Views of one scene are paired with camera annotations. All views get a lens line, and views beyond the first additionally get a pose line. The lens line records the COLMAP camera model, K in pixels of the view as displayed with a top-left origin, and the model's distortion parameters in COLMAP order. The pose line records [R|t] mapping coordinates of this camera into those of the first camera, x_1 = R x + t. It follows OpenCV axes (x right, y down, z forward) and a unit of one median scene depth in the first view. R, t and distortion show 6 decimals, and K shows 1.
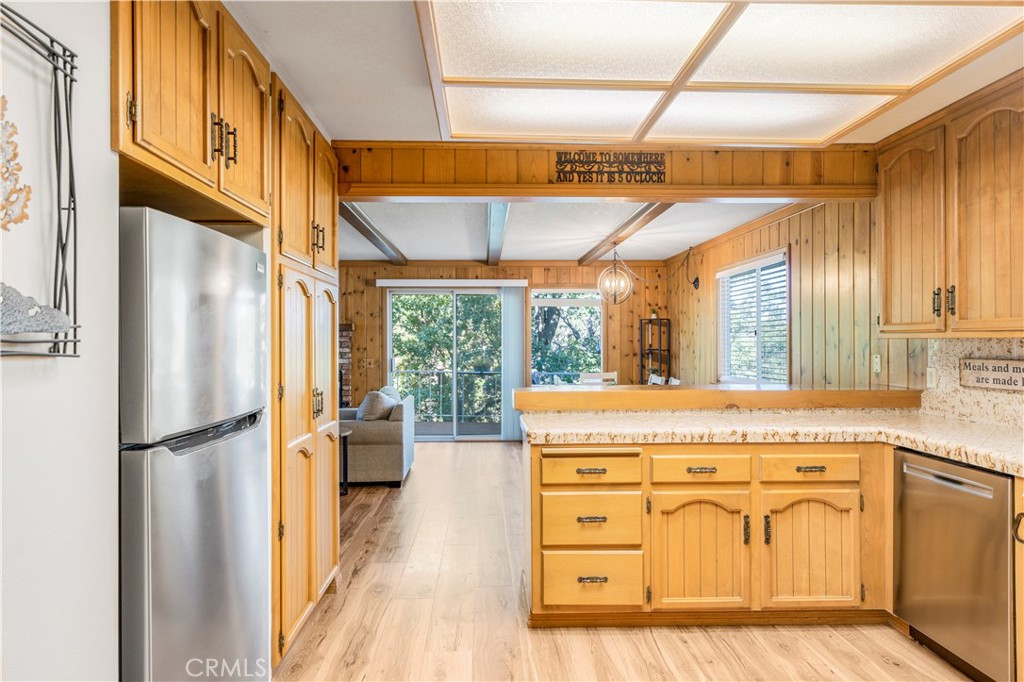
lens RADIAL K [[612.3, 0, 512.0], [0, 612.3, 341.0], [0, 0, 1]] dist [0.000178, 0.000021]
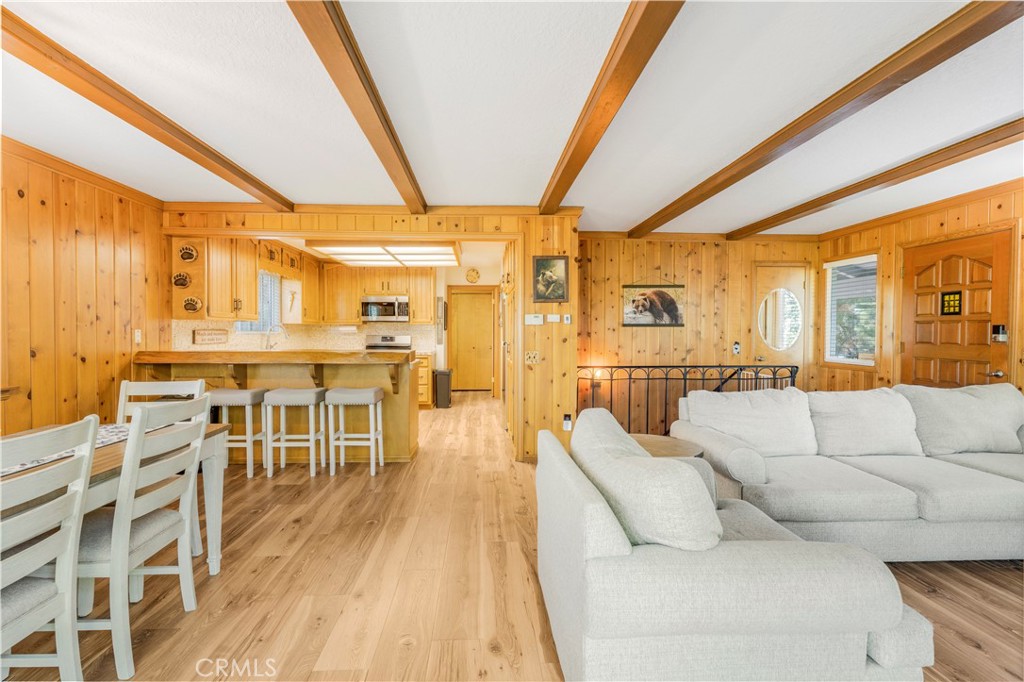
lens RADIAL K [[454.1, 0, 500.0], [0, 454.1, 337.8], [0, 0, 1]] dist [-0.003085, -0.000388]
pose [[-0.999993, -0.003262, 0.001921, -0.099203], [-0.003233, 0.999886, 0.014776, 0.010998], [-0.001968, 0.014770, -0.999889, 0.961770]]
